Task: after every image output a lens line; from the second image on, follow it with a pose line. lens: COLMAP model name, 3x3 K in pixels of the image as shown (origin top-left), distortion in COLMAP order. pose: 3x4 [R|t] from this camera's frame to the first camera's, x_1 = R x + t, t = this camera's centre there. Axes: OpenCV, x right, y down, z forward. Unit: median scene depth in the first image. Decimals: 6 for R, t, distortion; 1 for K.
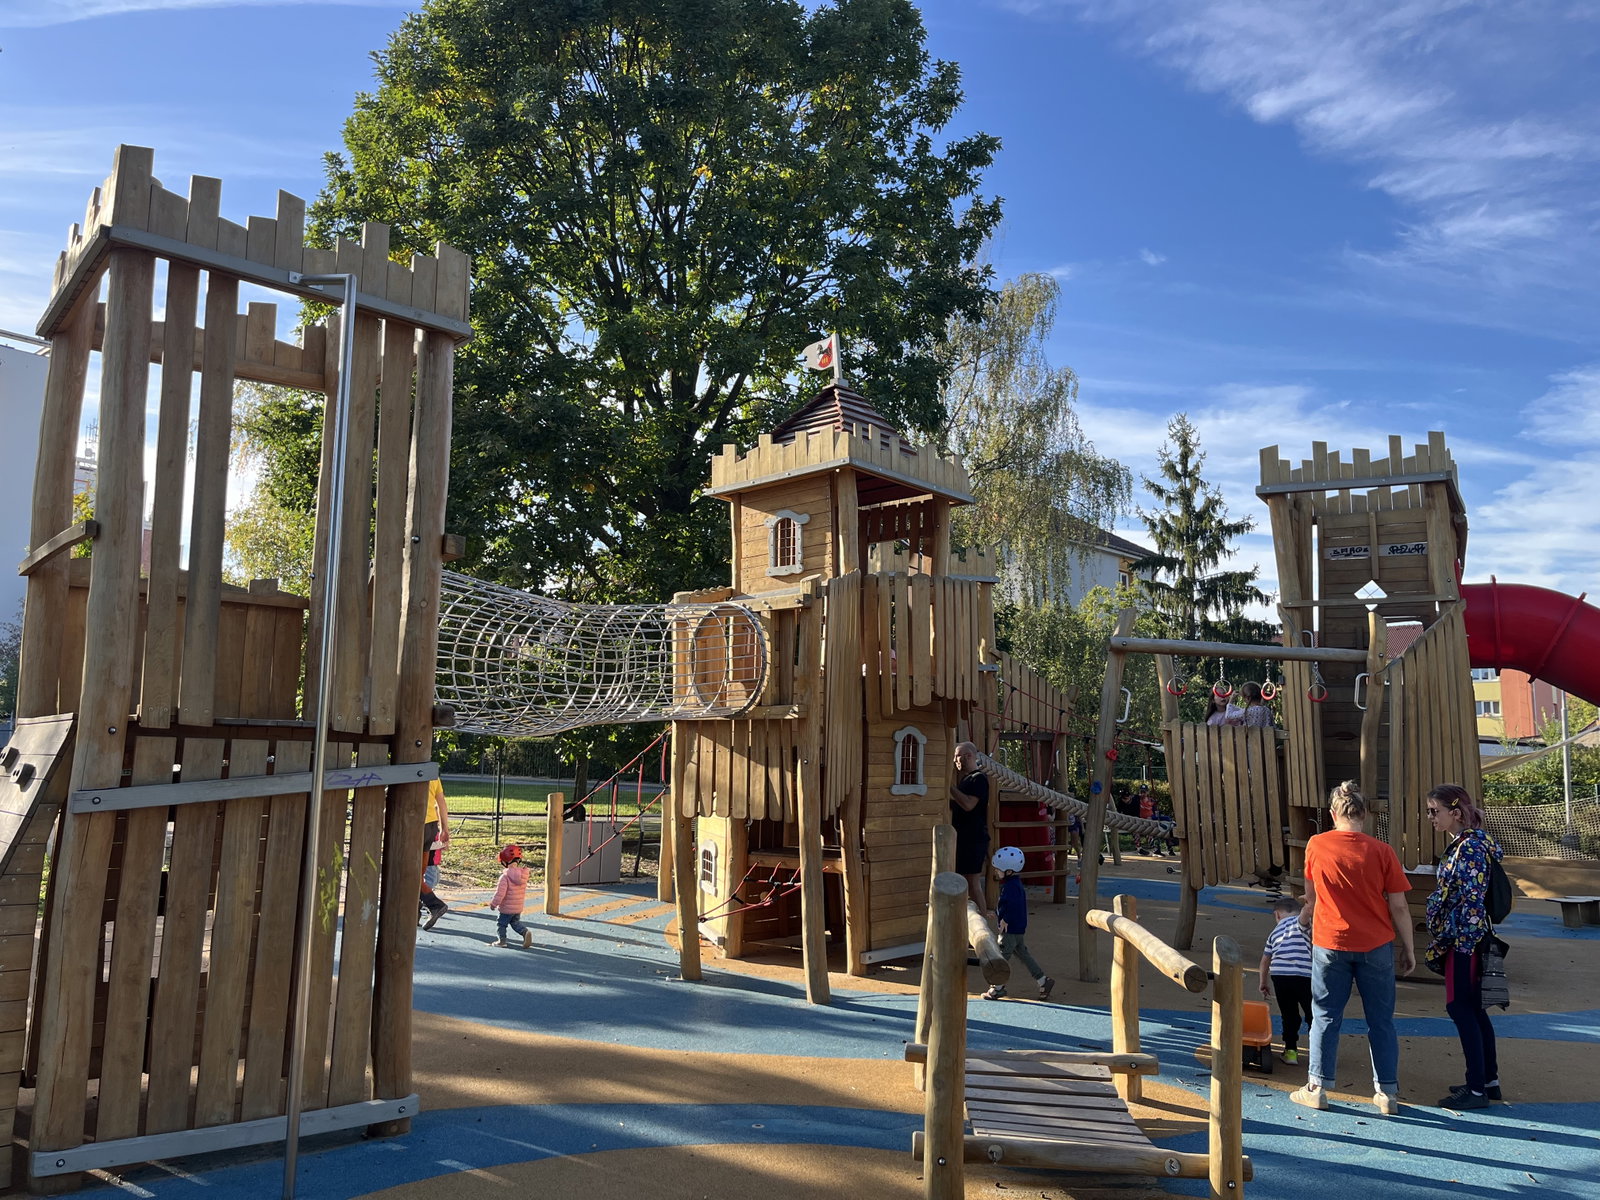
lens RADIAL K [[1225.0, 0, 844.8], [0, 1225.0, 539.6], [0, 0, 1]] dist [-0.035269, -0.000409]
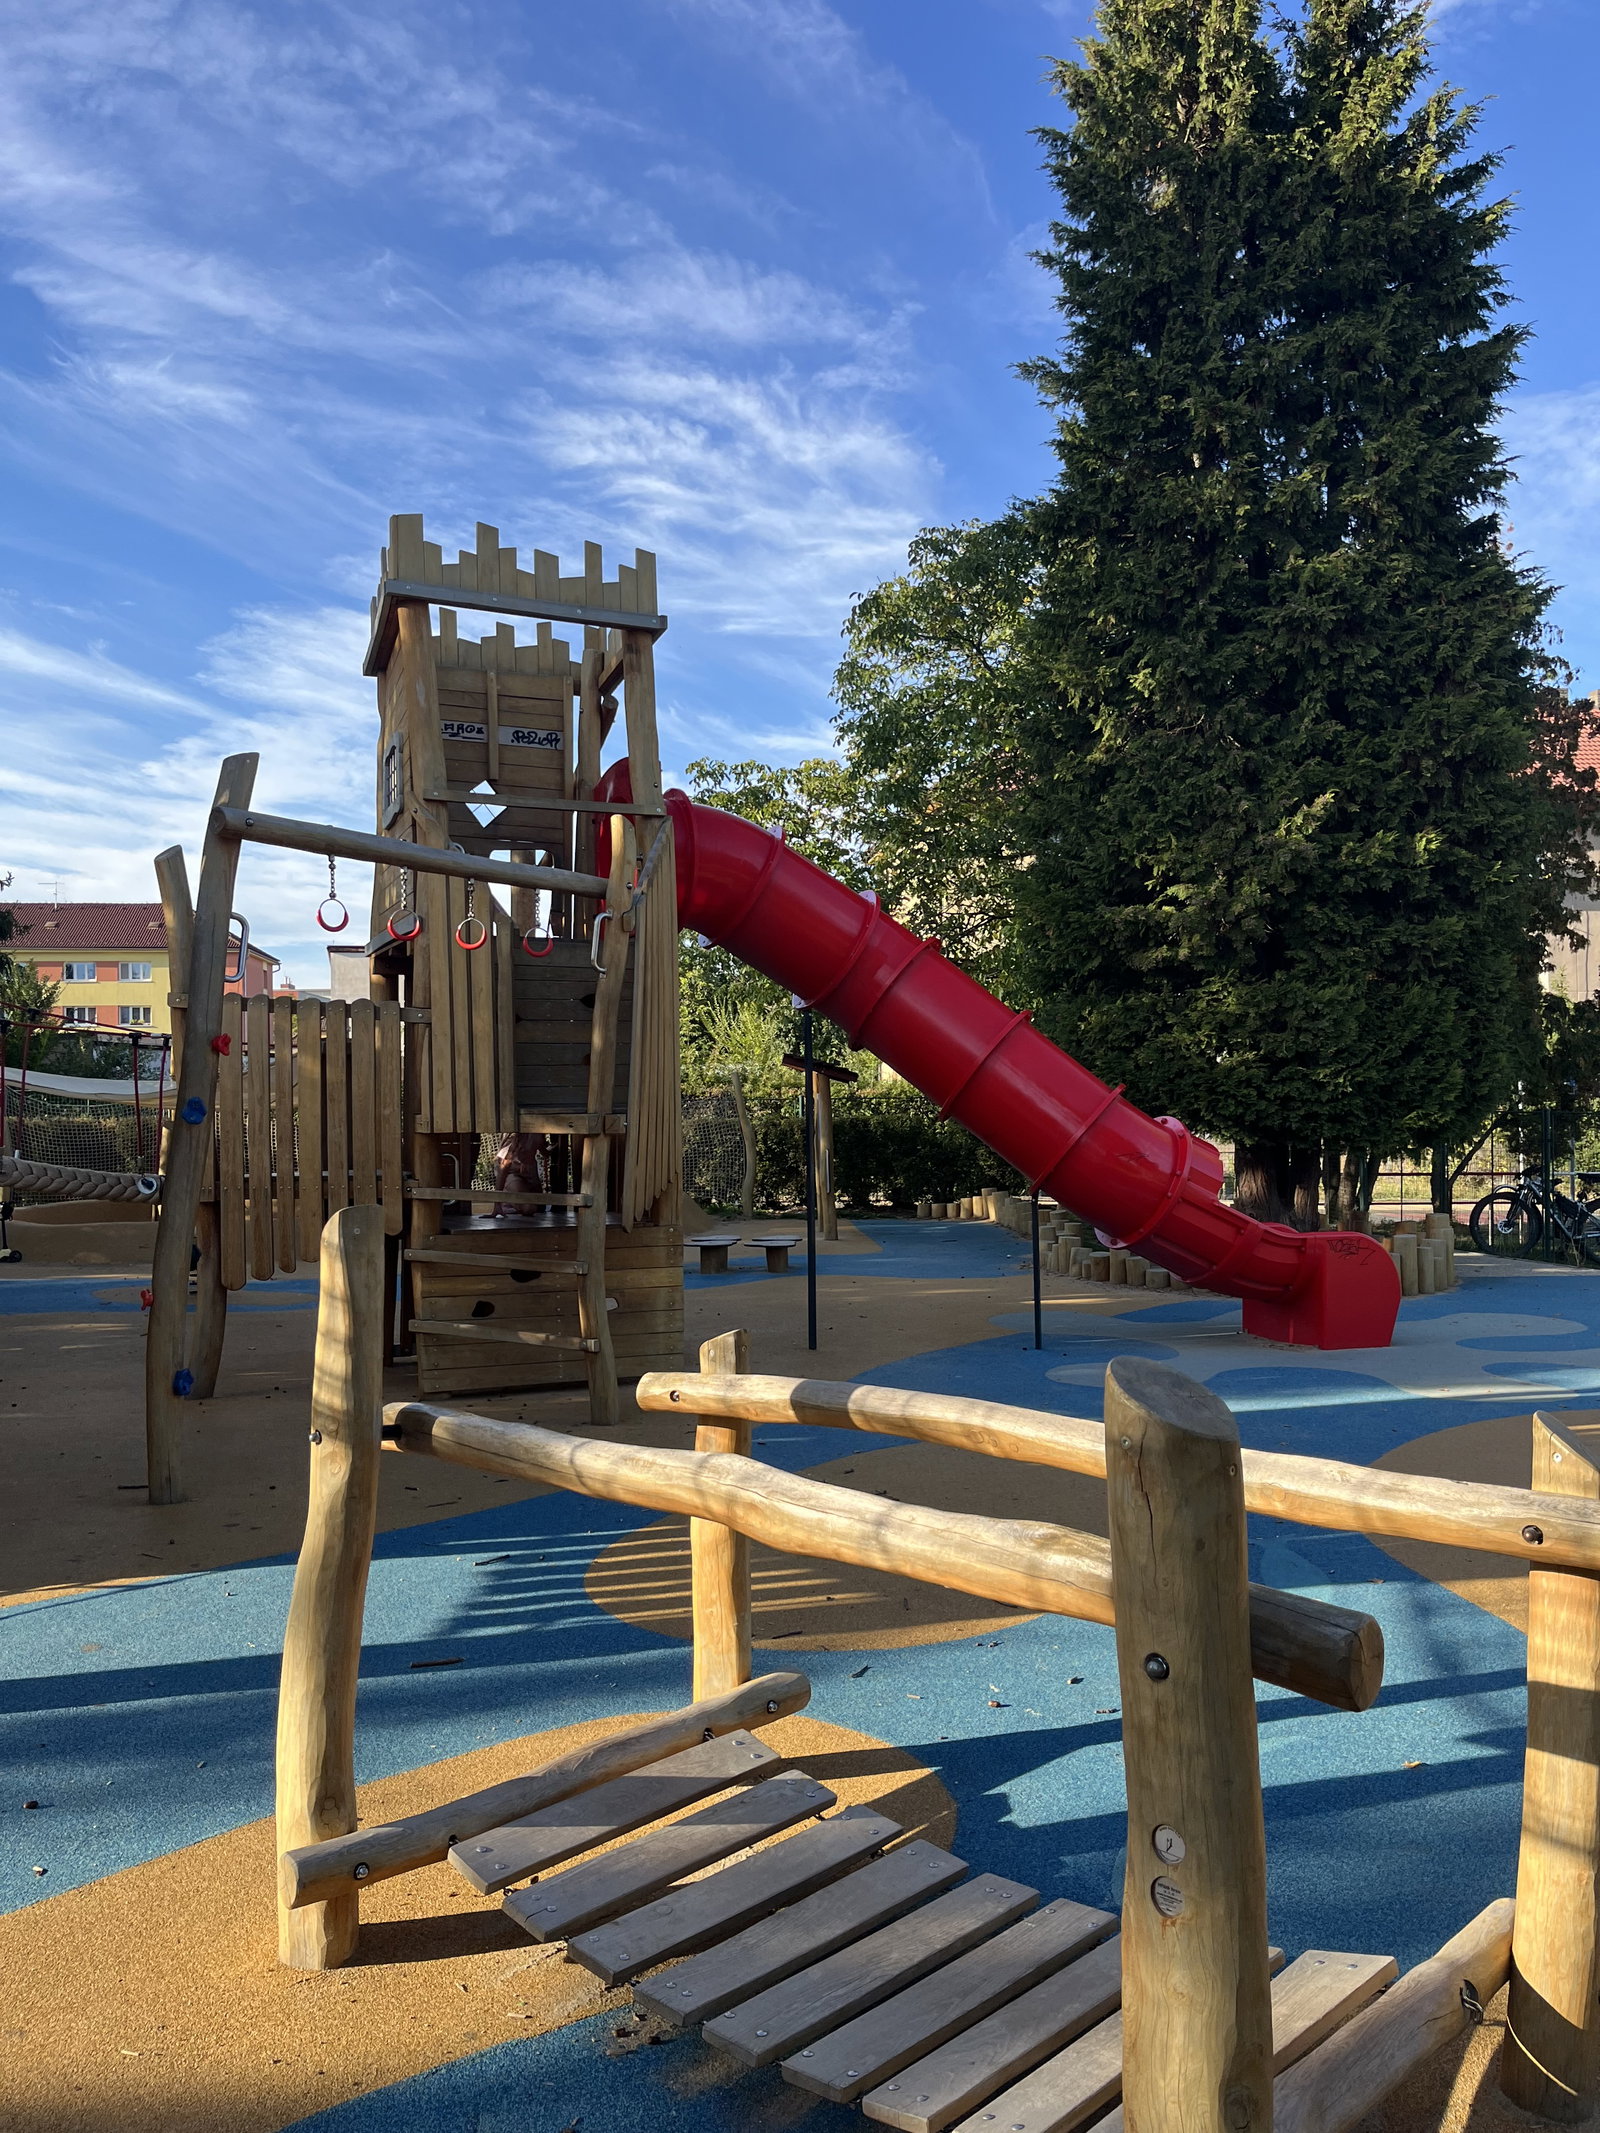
lens RADIAL K [[1586.9, 0, 790.3], [0, 1586.9, 1088.5], [0, 0, 1]] dist [0.072223, -0.103460]
pose [[0.639864, -0.023453, 0.768131, -0.119309], [-0.114940, 0.985370, 0.125833, 0.077751], [-0.759844, -0.168804, 0.627807, 0.376029]]
